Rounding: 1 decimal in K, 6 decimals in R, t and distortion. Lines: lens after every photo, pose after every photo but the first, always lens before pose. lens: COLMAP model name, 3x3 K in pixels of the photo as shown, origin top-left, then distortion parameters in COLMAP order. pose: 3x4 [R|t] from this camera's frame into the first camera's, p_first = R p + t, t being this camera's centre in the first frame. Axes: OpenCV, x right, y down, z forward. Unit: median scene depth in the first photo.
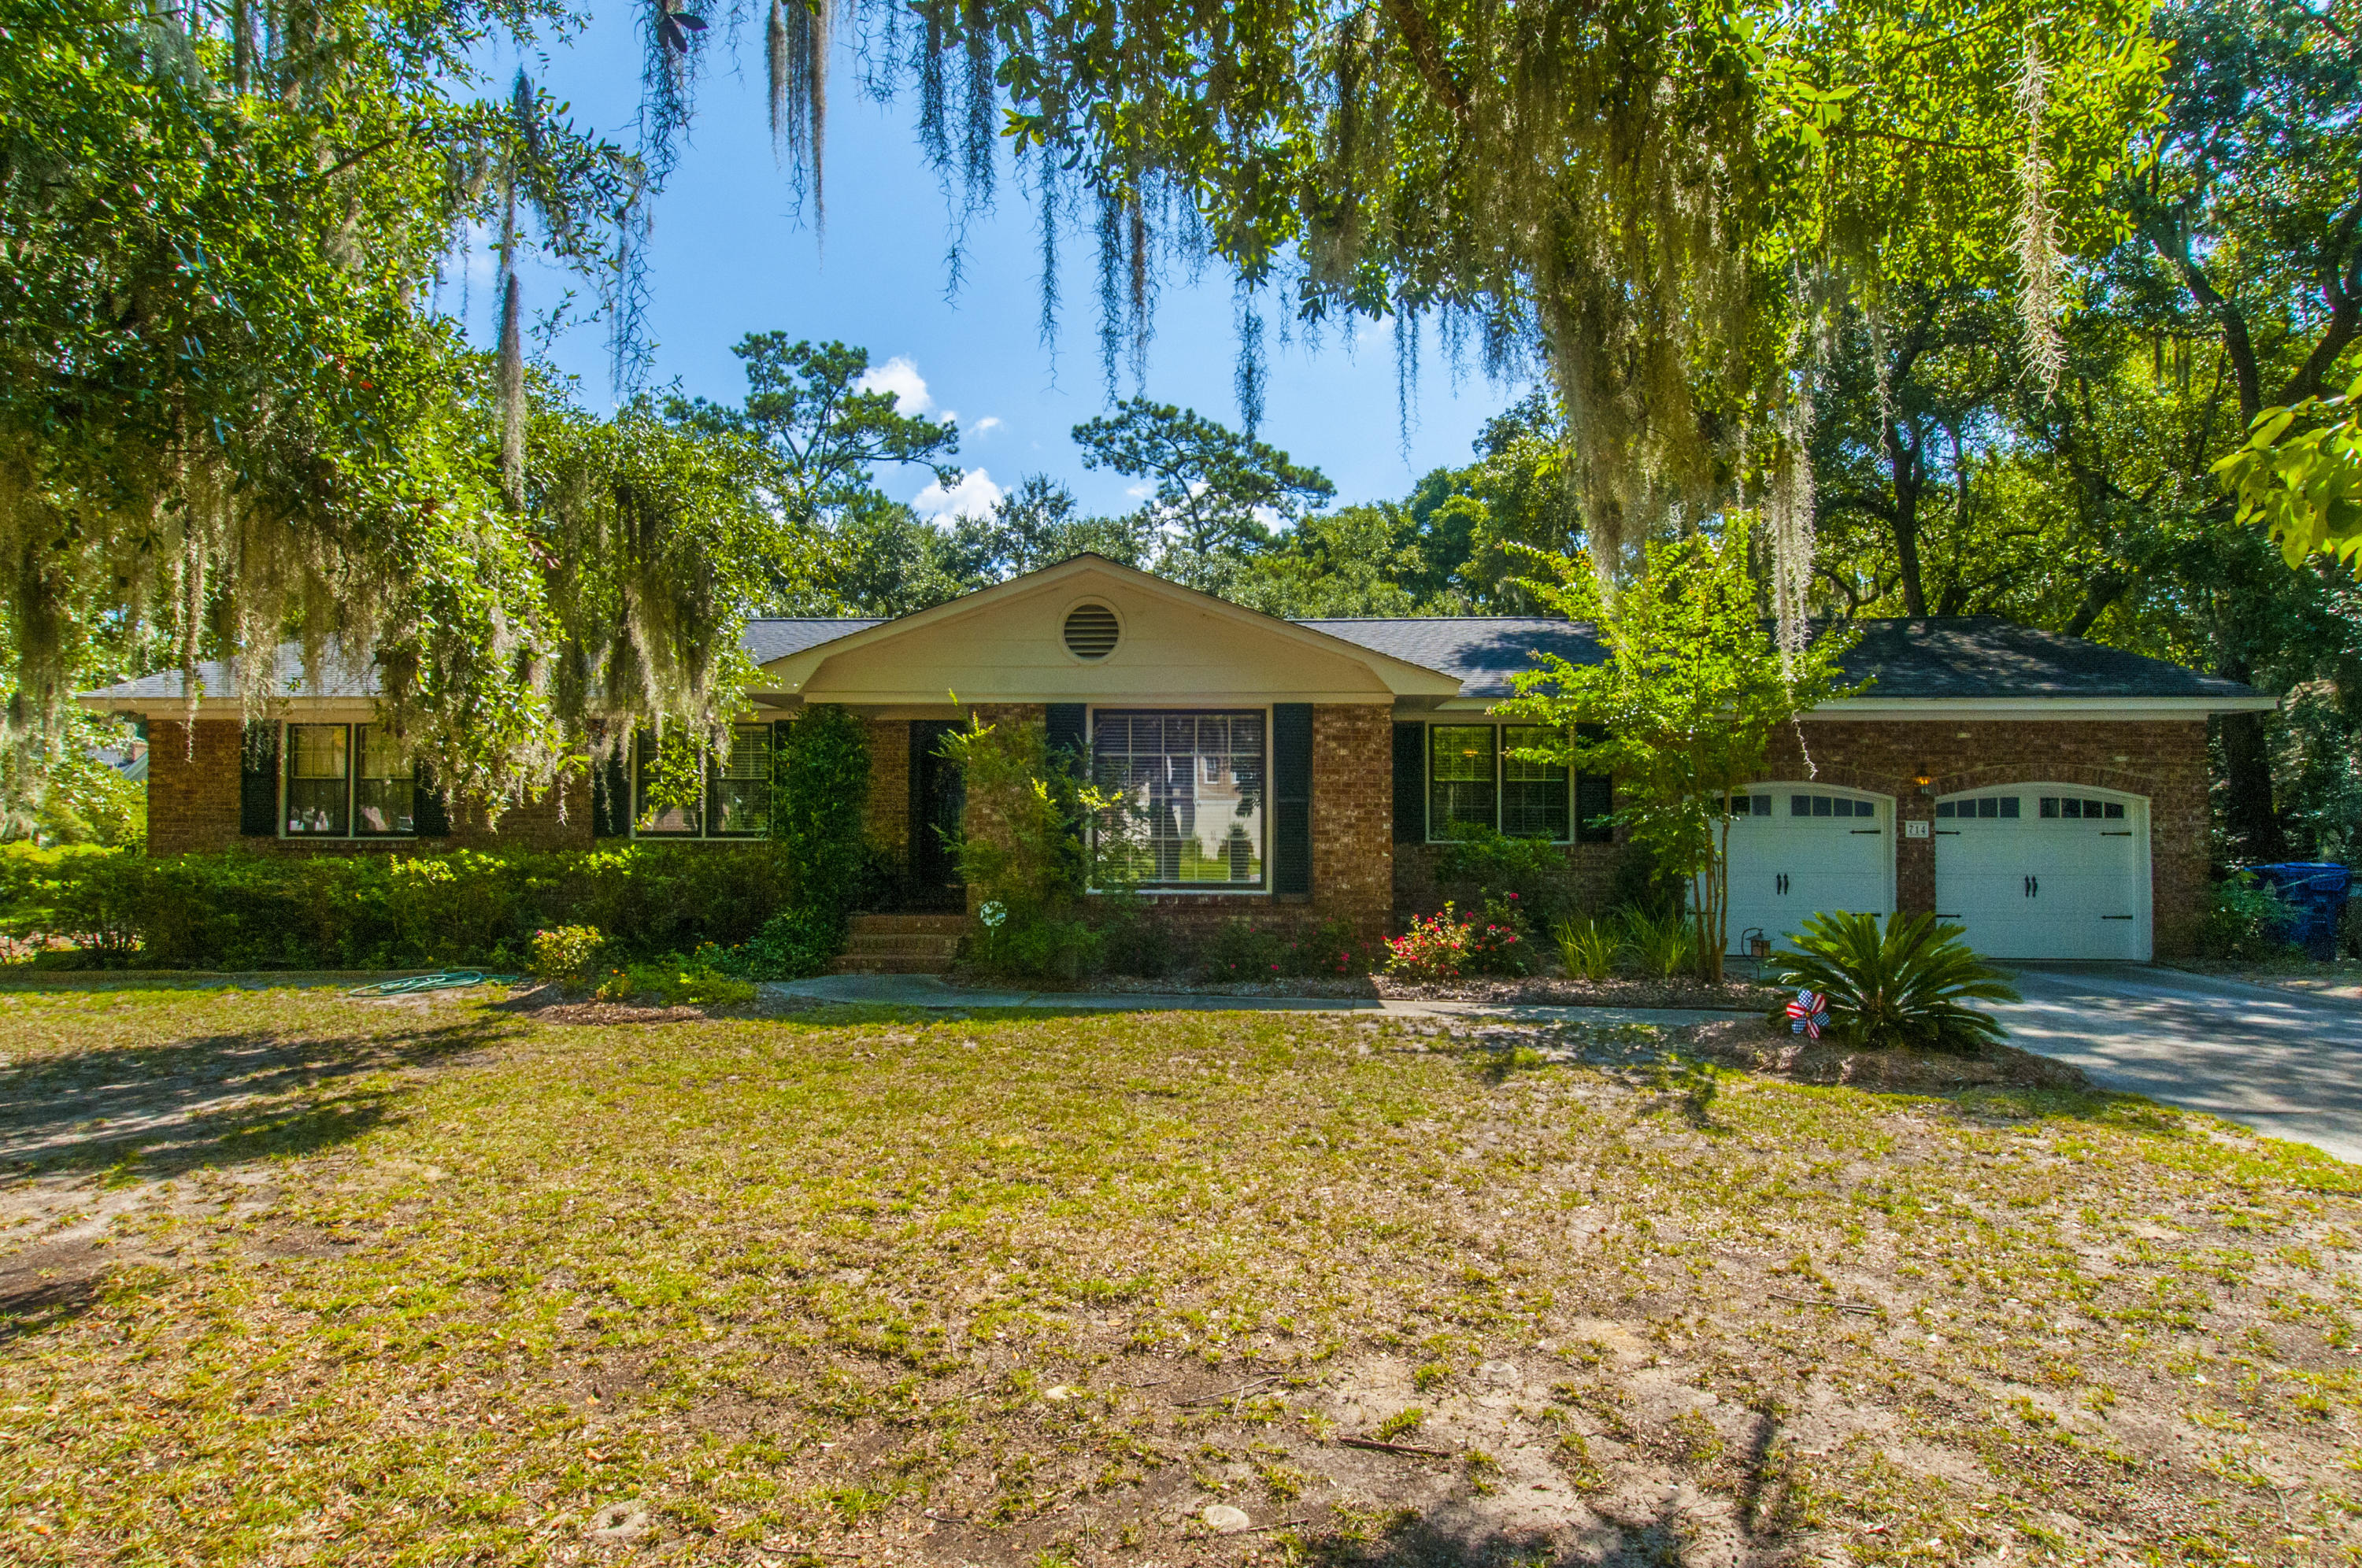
lens RADIAL K [[1221.5, 0, 1212.0], [0, 1221.5, 788.7], [0, 0, 1]] dist [0.018756, -0.020257]
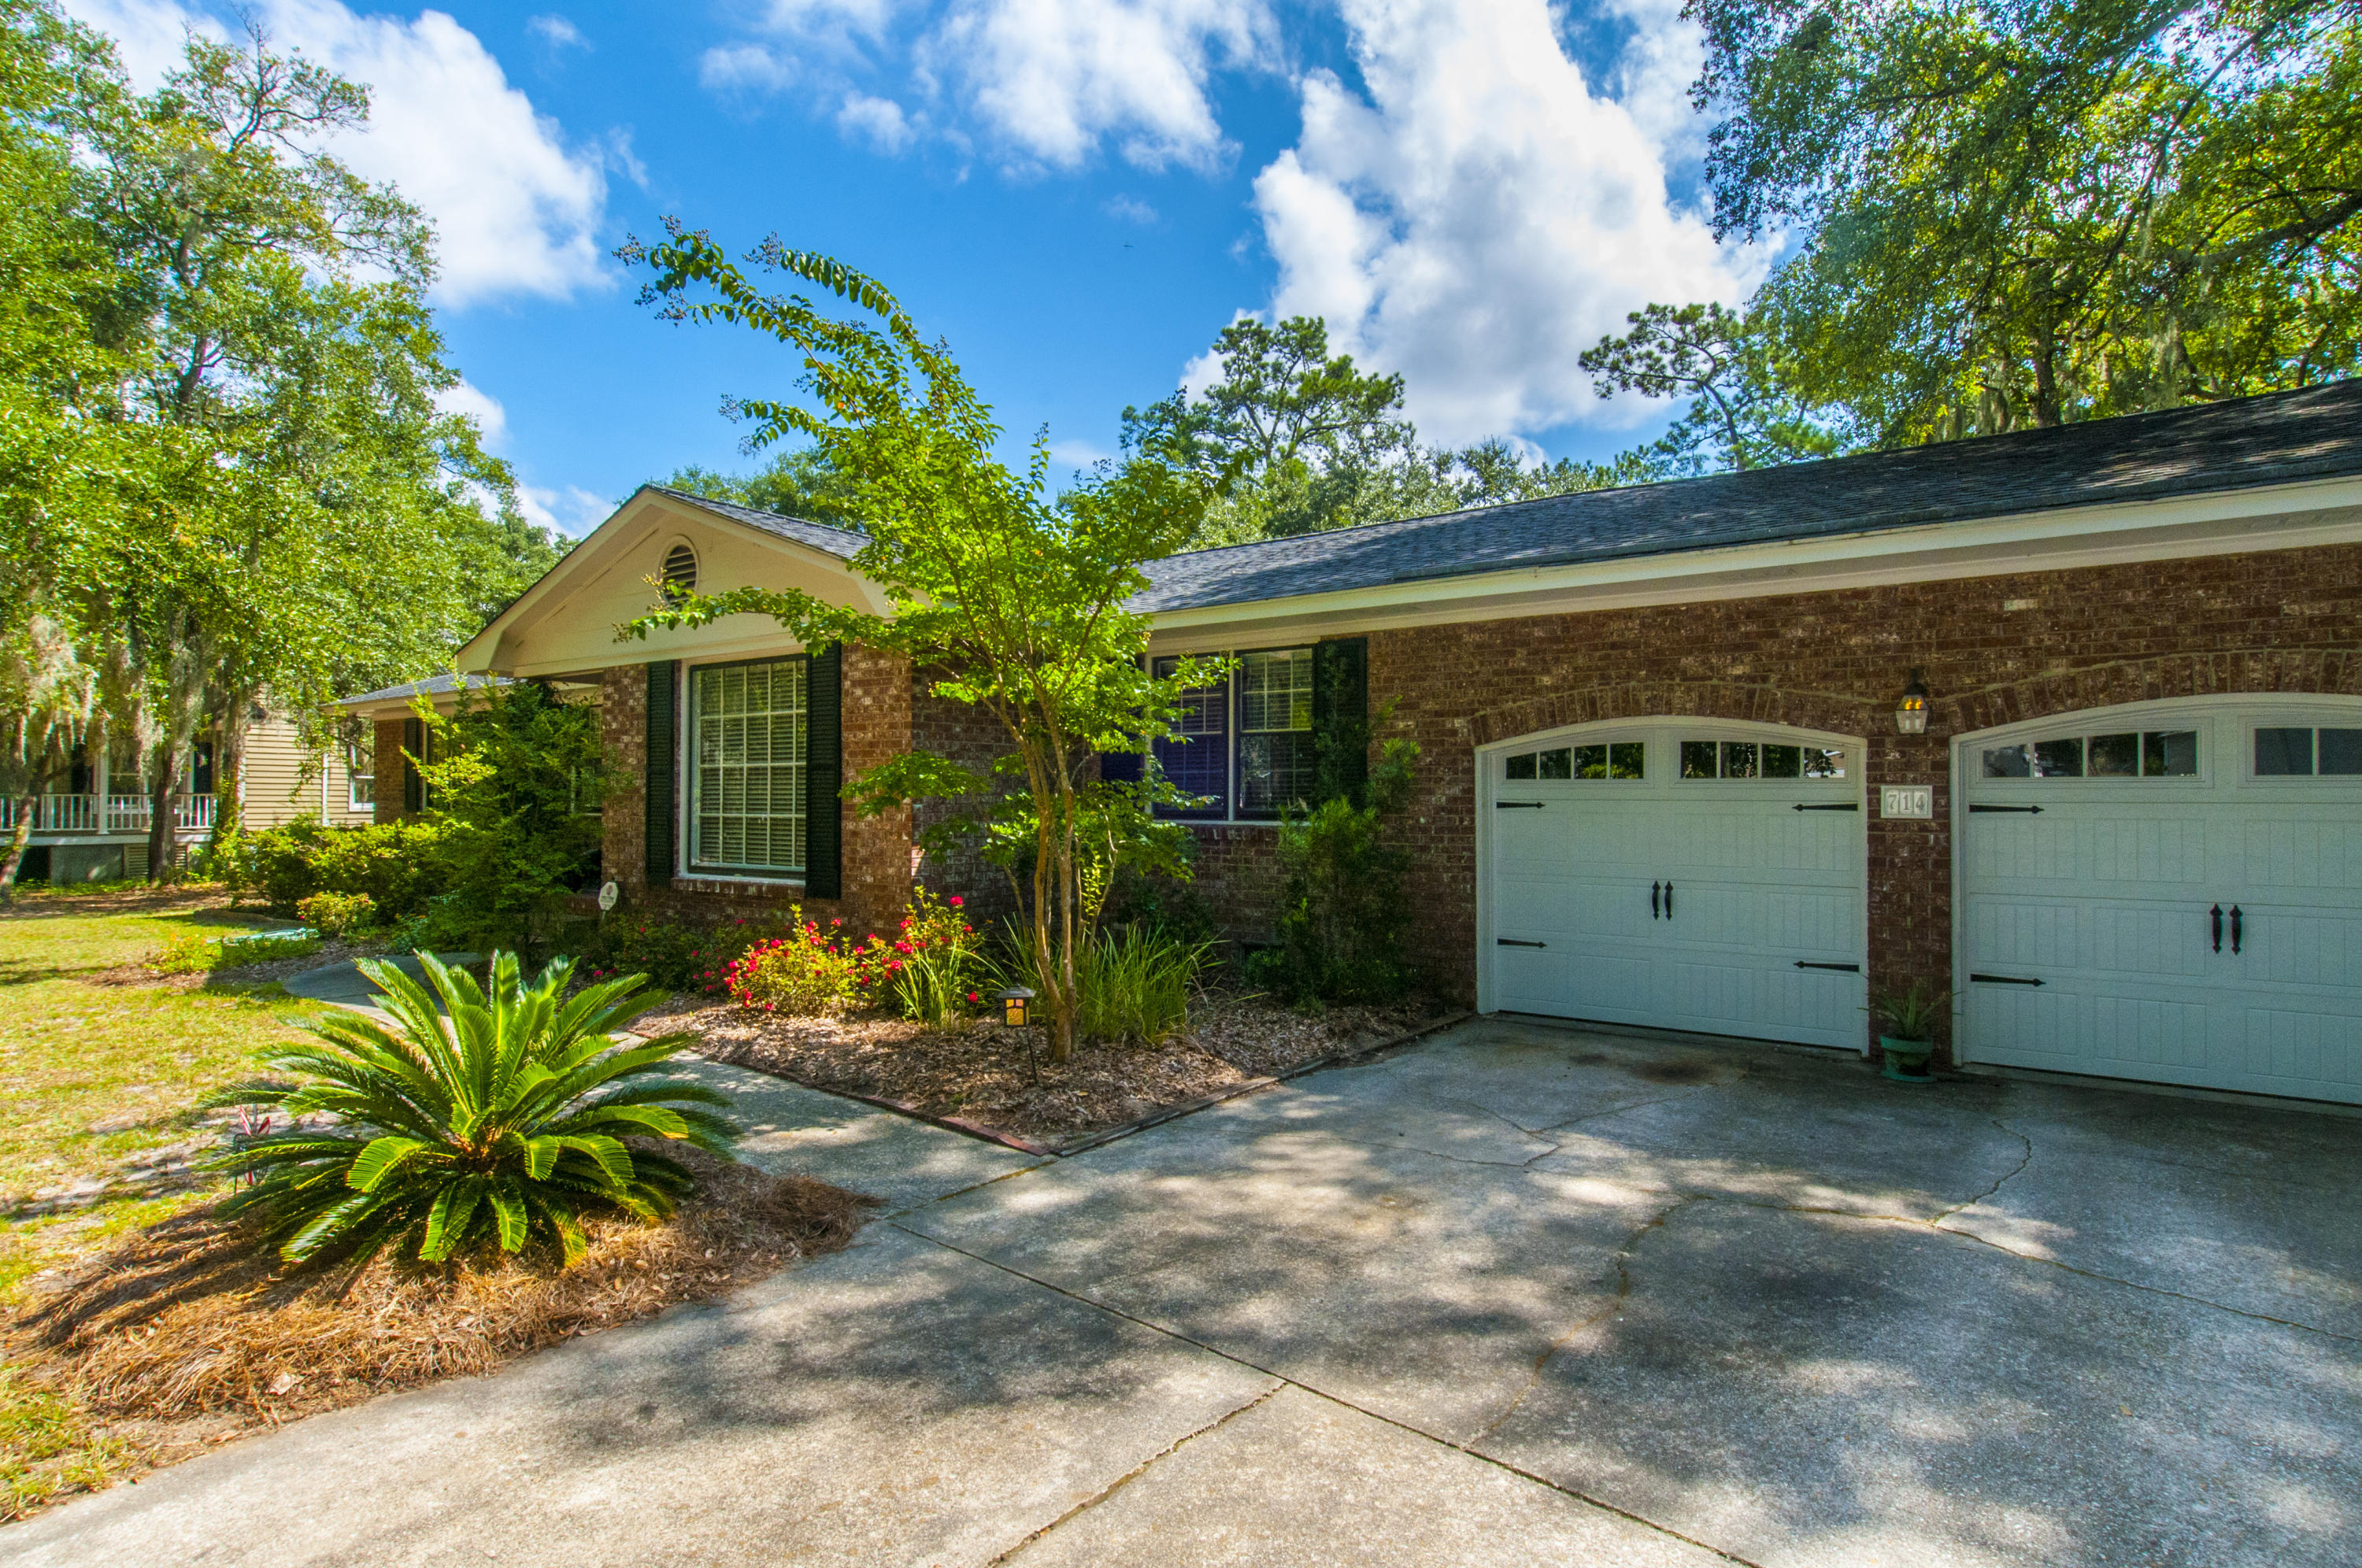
lens RADIAL K [[1221.5, 0, 1212.0], [0, 1221.5, 788.7], [0, 0, 1]] dist [0.018756, -0.020257]
pose [[0.830465, -0.008767, -0.557003, 0.189033], [0.018097, 0.999773, 0.011247, 0.005213], [0.556777, -0.019420, 0.830435, 0.131299]]
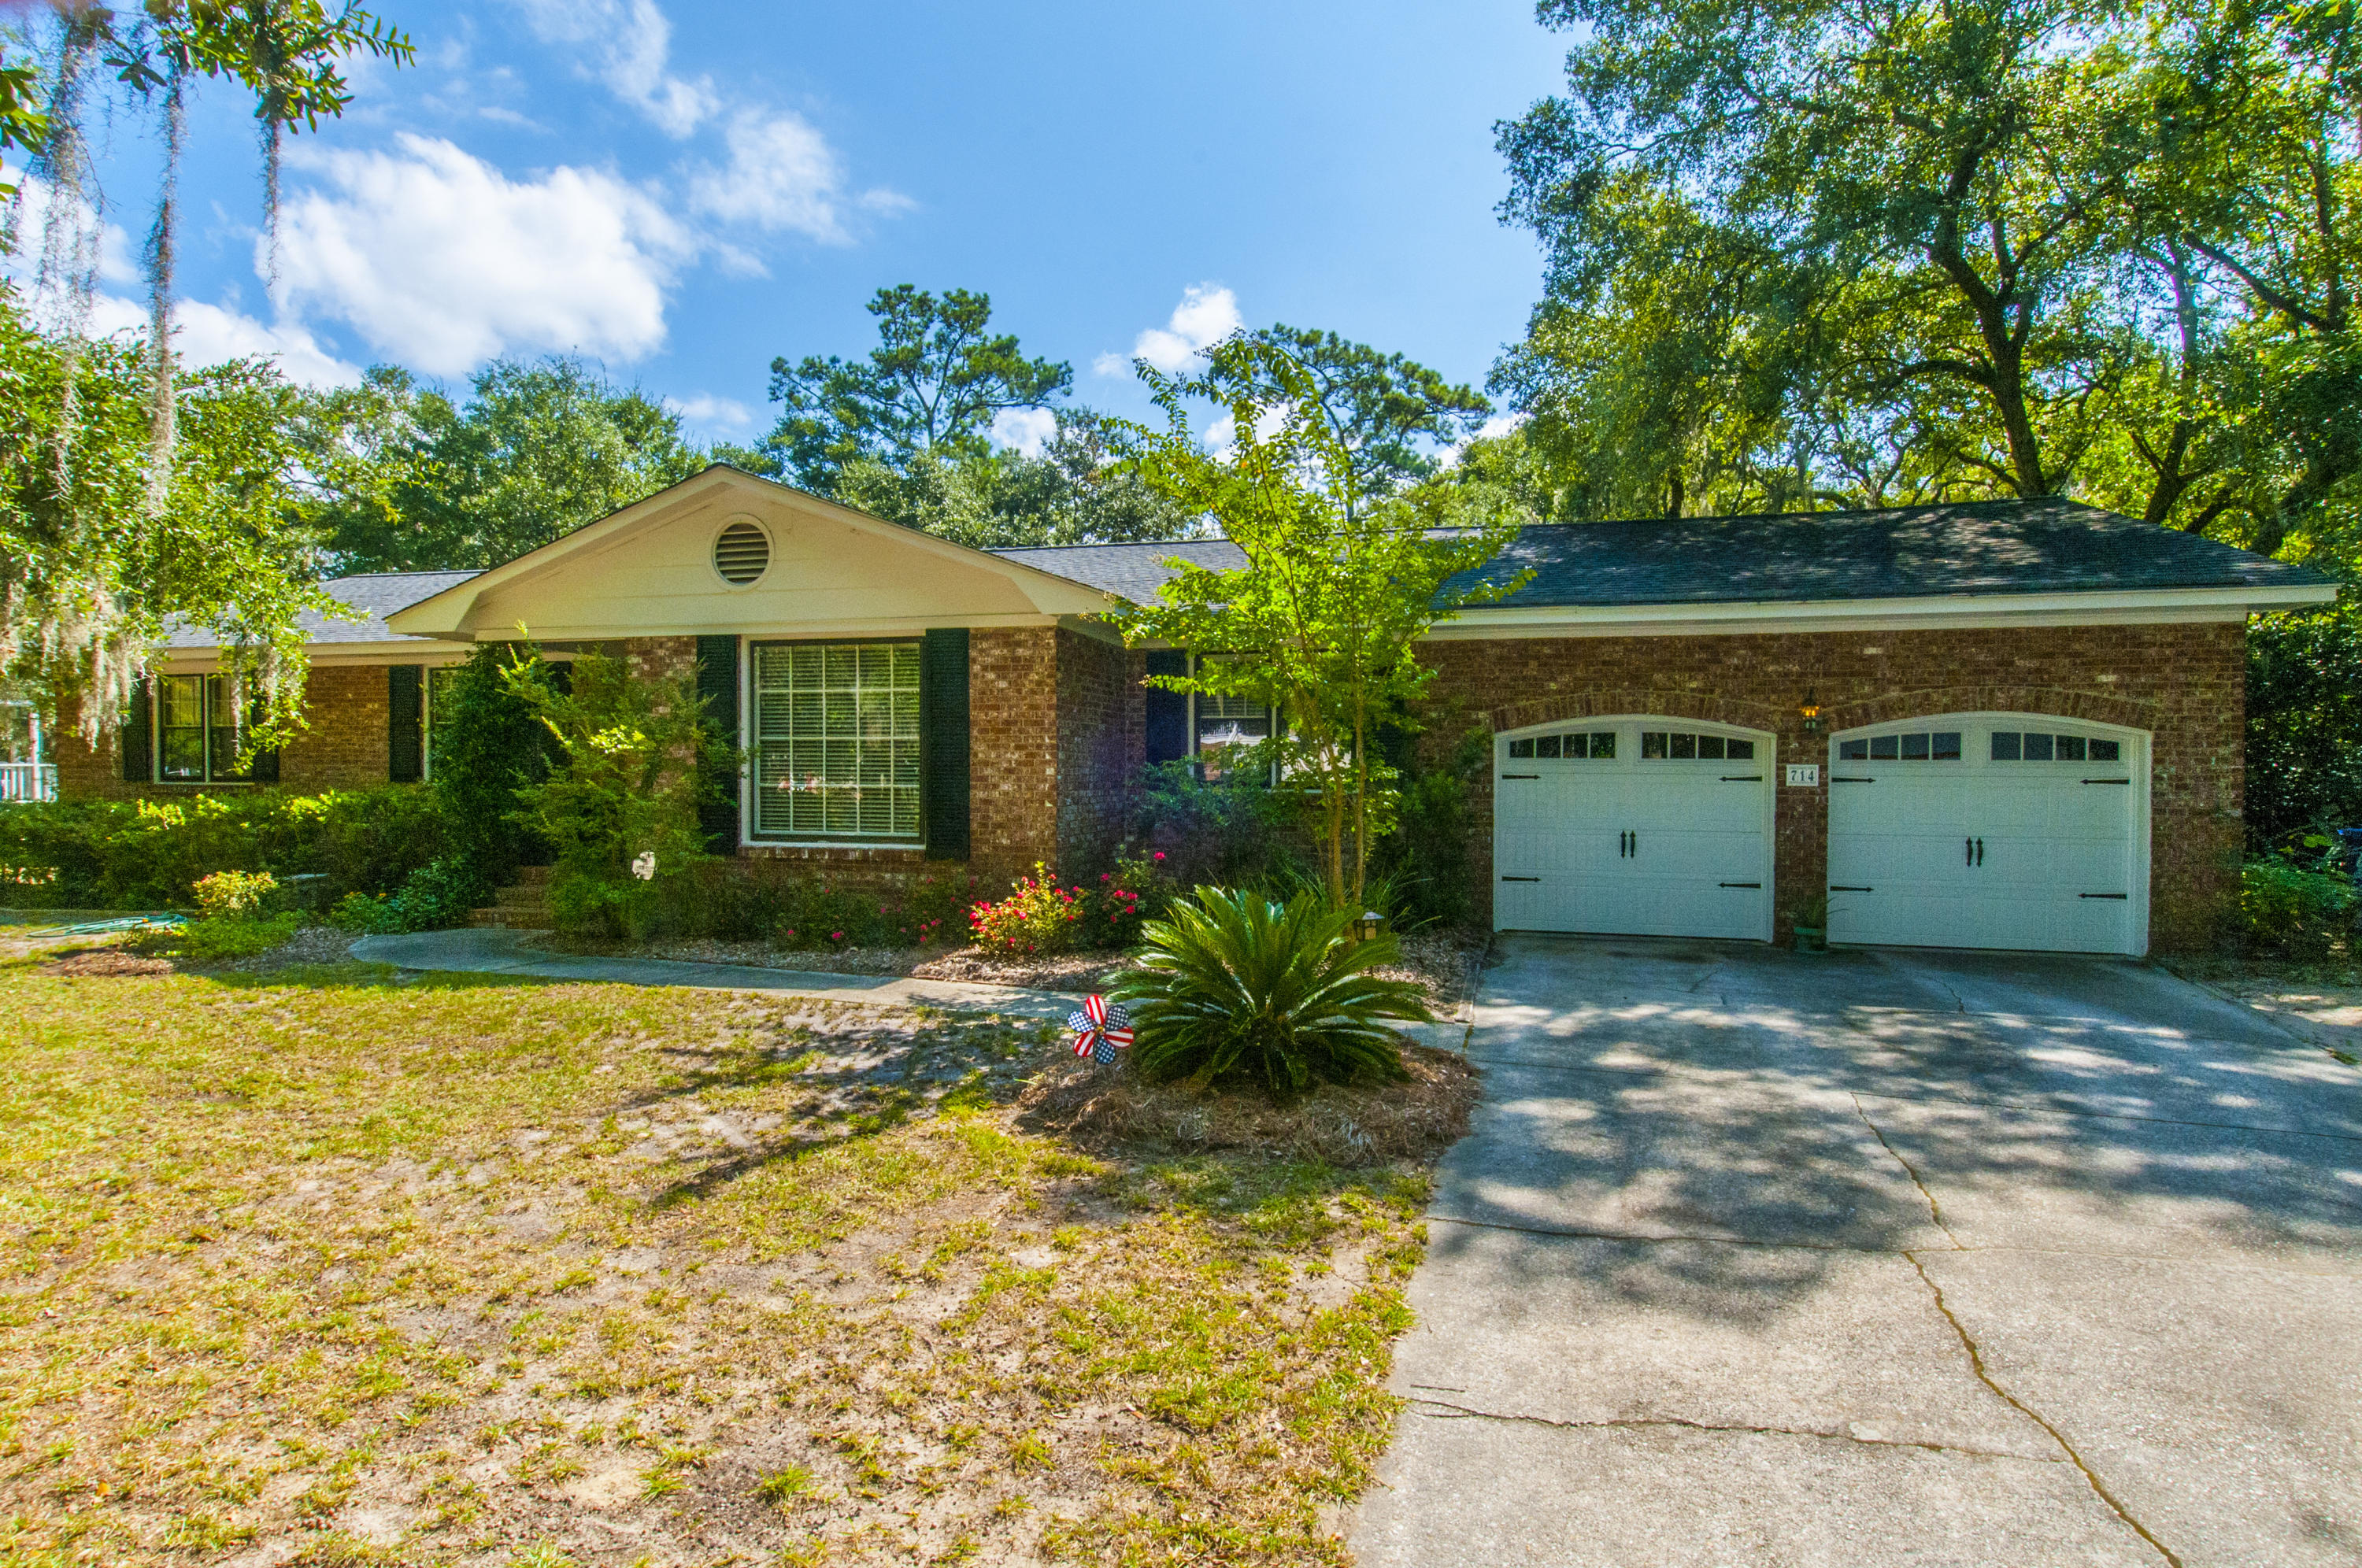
lens RADIAL K [[1218.0, 0, 1209.4], [0, 1218.0, 792.5], [0, 0, 1]] dist [0.017554, -0.019619]
pose [[0.975135, 0.003637, -0.221583, 0.117191], [0.006498, 0.998966, 0.044992, 0.002150], [0.221518, -0.045313, 0.974103, 0.053645]]
